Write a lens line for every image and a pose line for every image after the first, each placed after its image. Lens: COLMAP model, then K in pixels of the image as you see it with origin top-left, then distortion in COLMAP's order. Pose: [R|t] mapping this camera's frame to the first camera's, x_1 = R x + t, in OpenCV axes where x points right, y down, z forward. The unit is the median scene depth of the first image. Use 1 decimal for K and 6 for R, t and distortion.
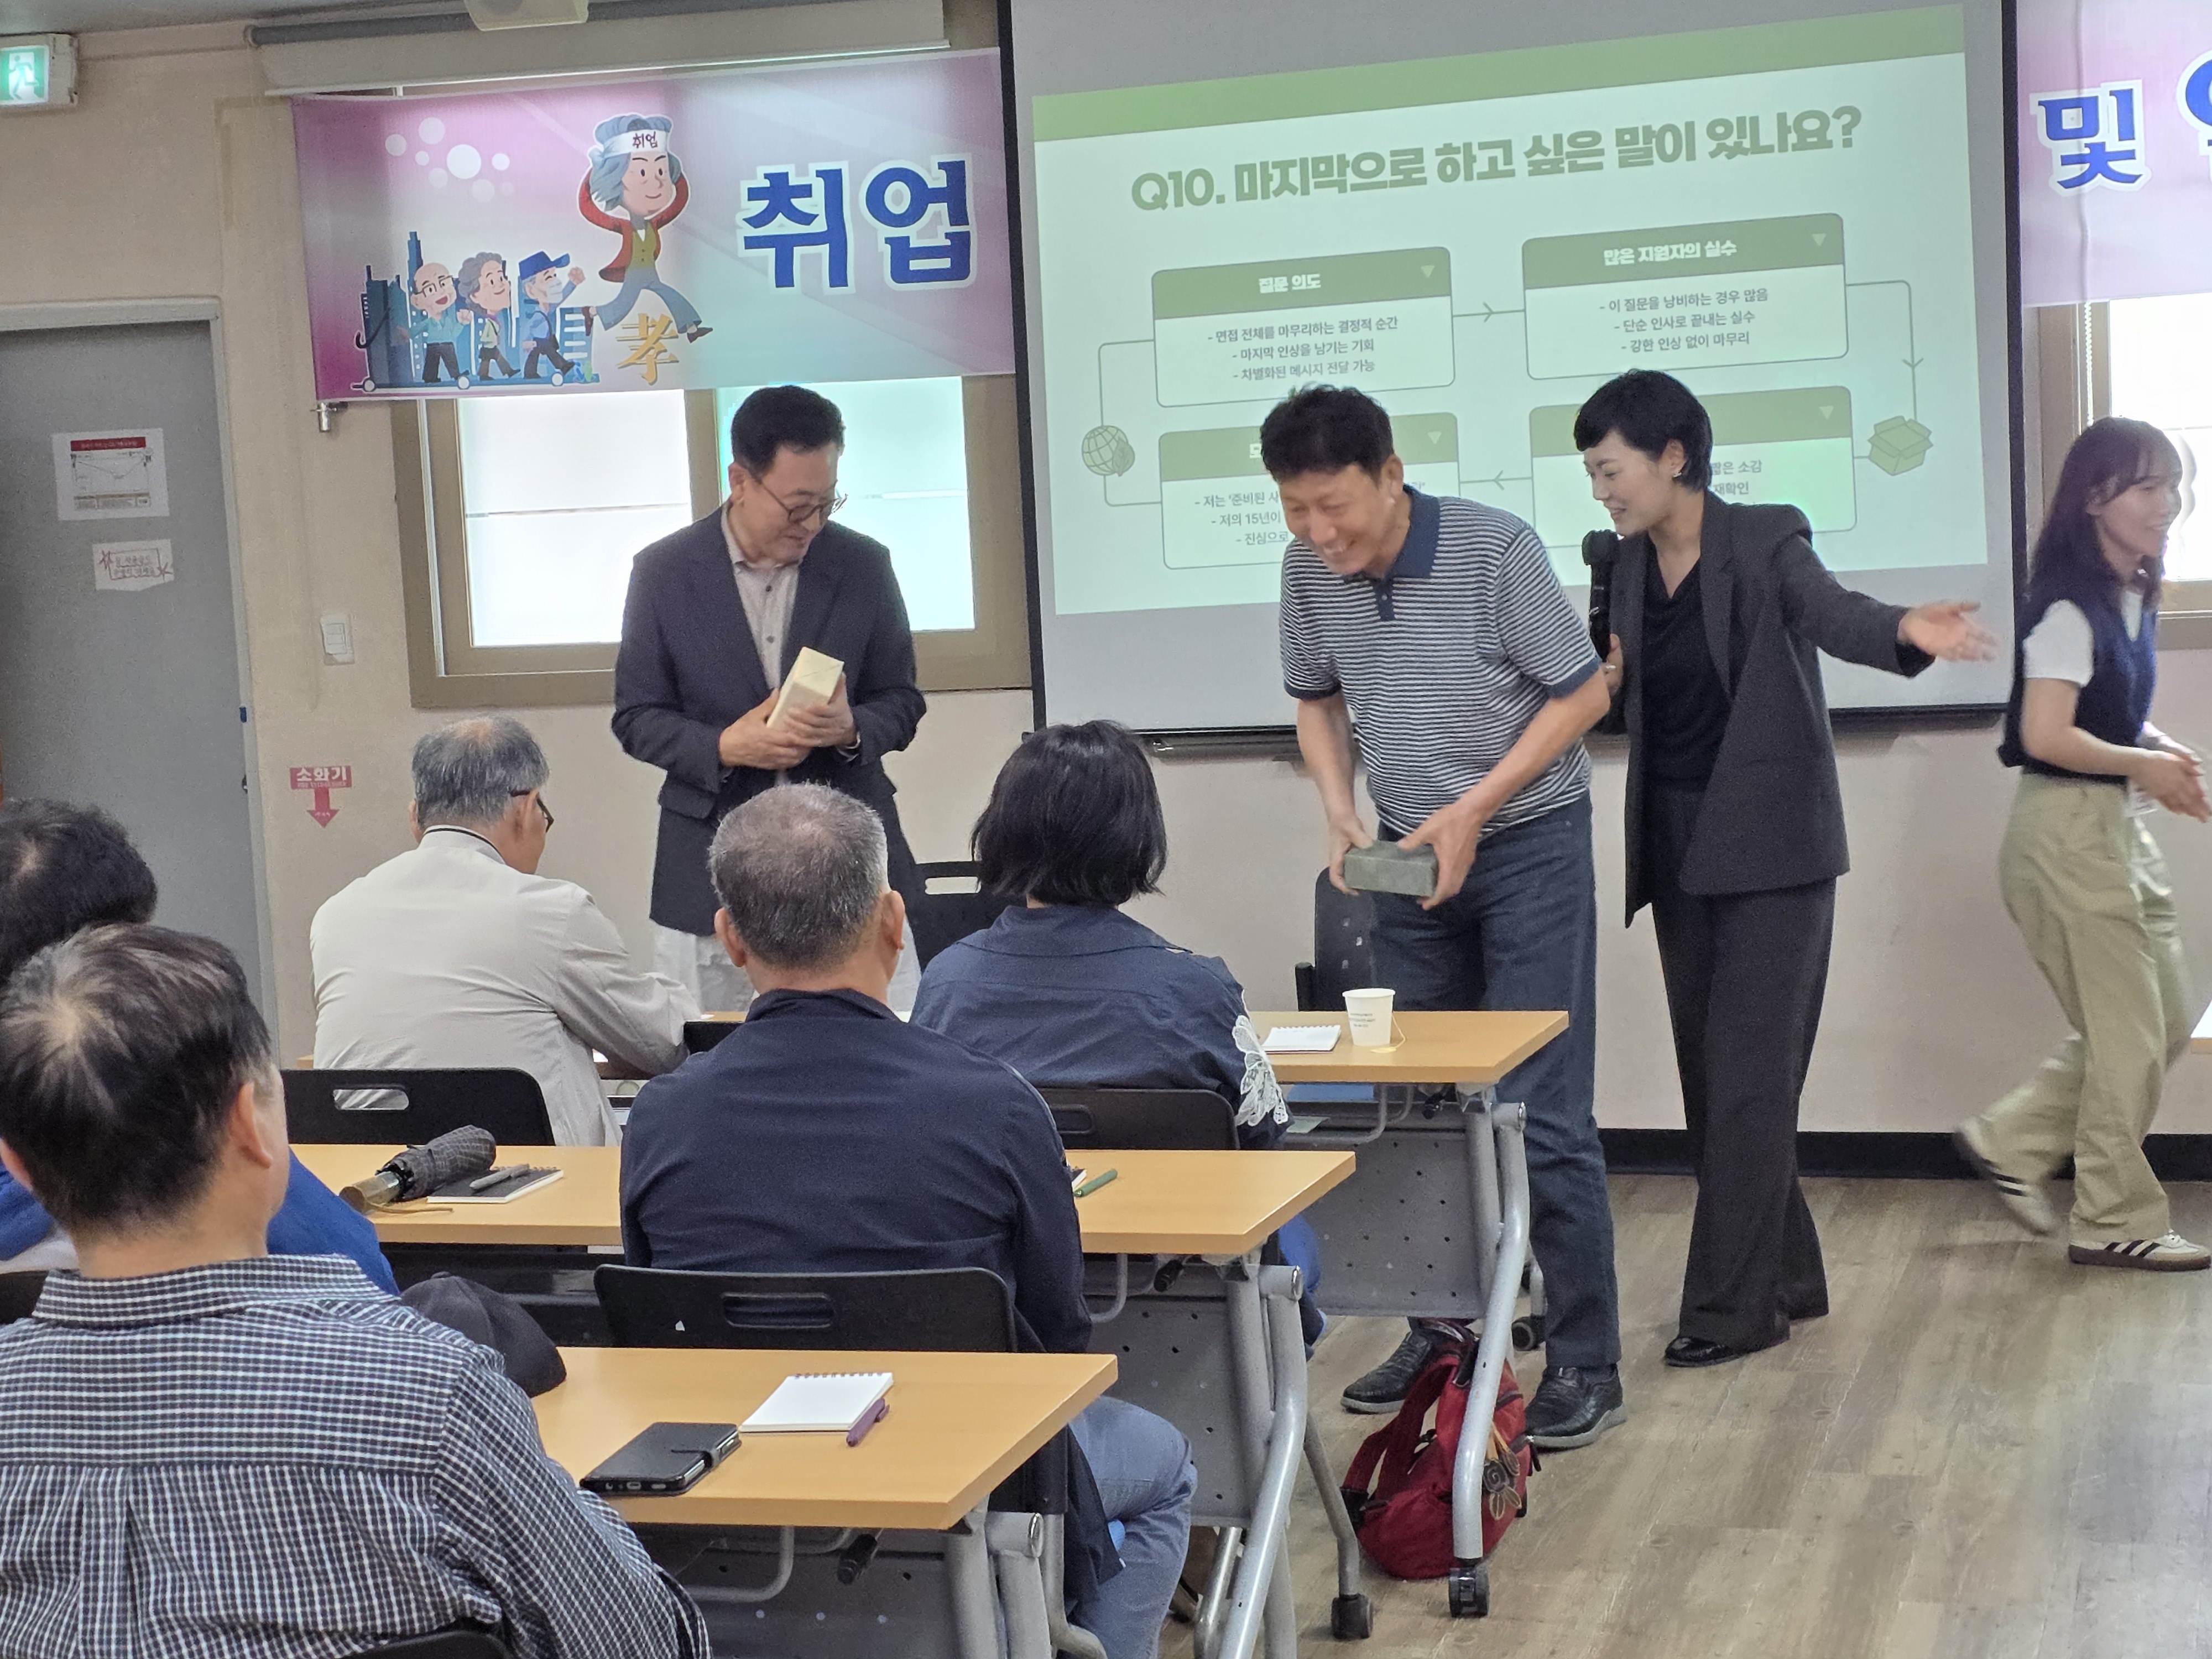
lens RADIAL K [[3806.6, 0, 1118.8], [0, 3806.6, 836.5], [0, 0, 1]] dist [0.207509, -0.733022]
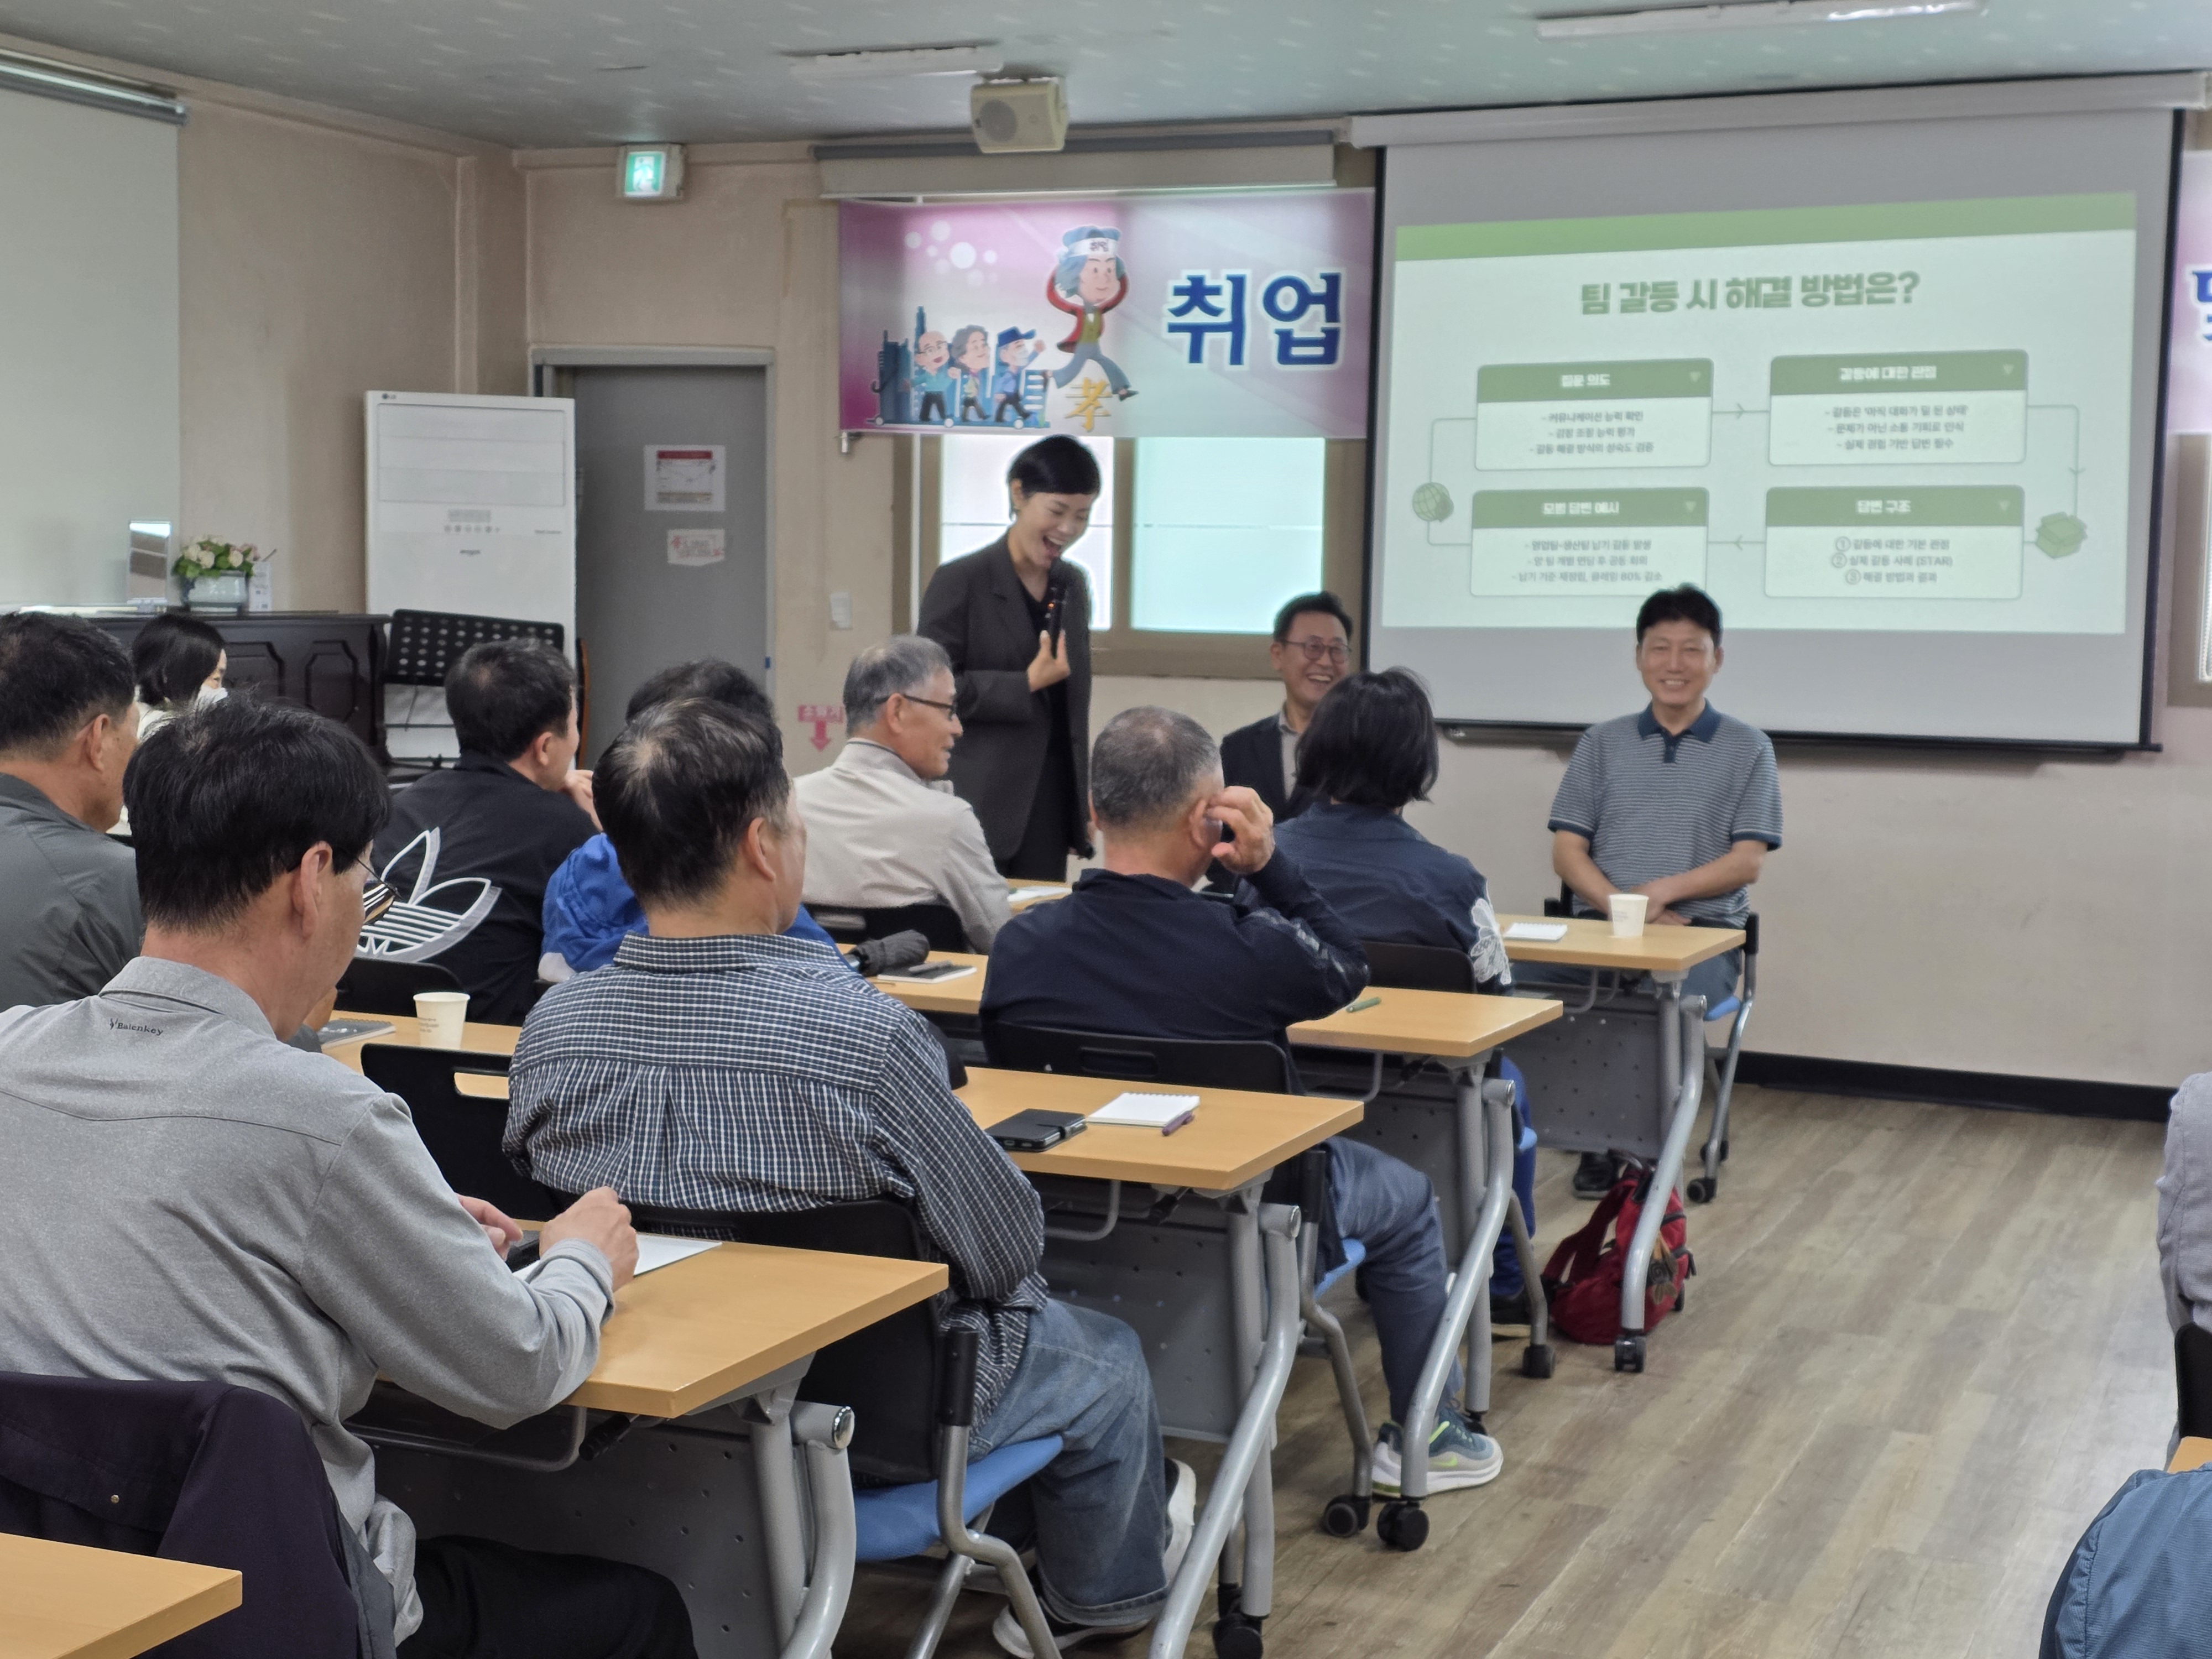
lens RADIAL K [[3028.4, 0, 1106.0], [0, 3028.4, 829.5], [0, 0, 1]] dist [0.189653, -0.728487]
pose [[0.991210, 0.076577, -0.107882, 0.006930], [-0.076954, 0.997034, 0.000670, 0.017198], [0.107614, 0.007637, 0.994163, -0.036526]]
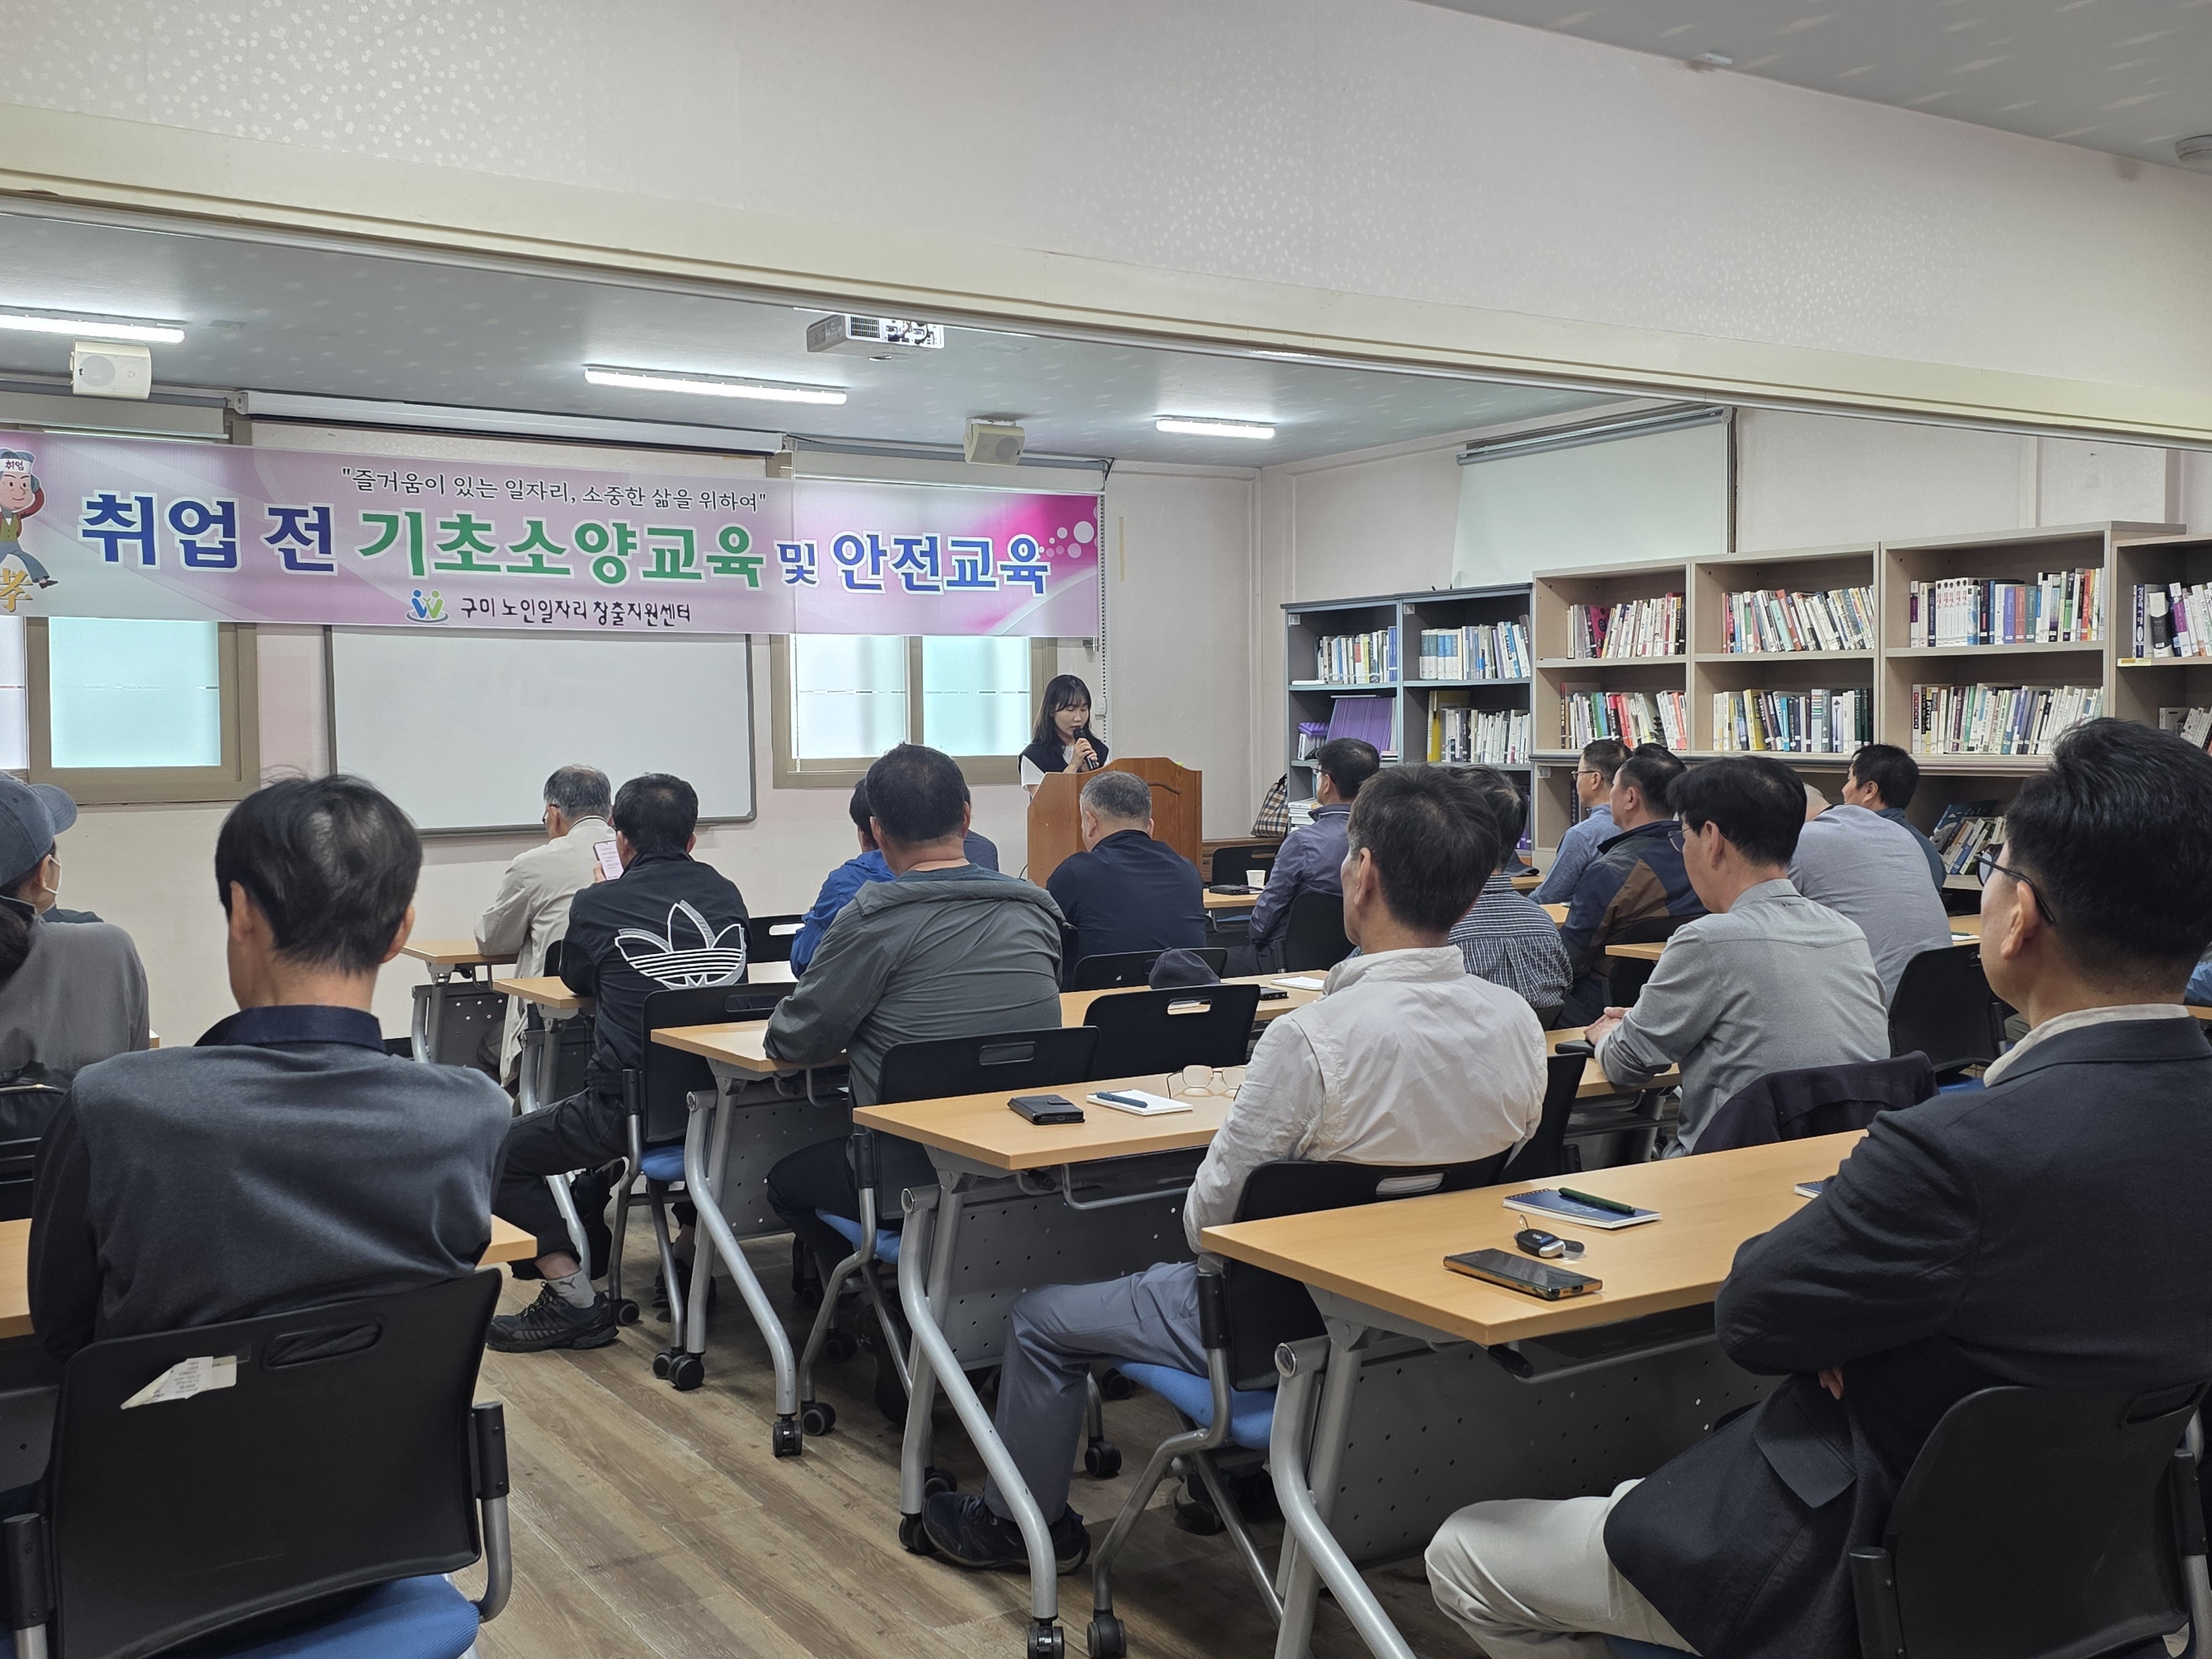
lens RADIAL K [[2131.3, 0, 1090.0], [0, 2131.3, 801.9], [0, 0, 1]] dist [0.182564, -0.323848]
pose [[0.650545, 0.020045, 0.759203, -0.538903], [0.046055, 0.996771, -0.065781, 0.045946], [-0.758070, 0.077759, 0.647521, 0.055943]]
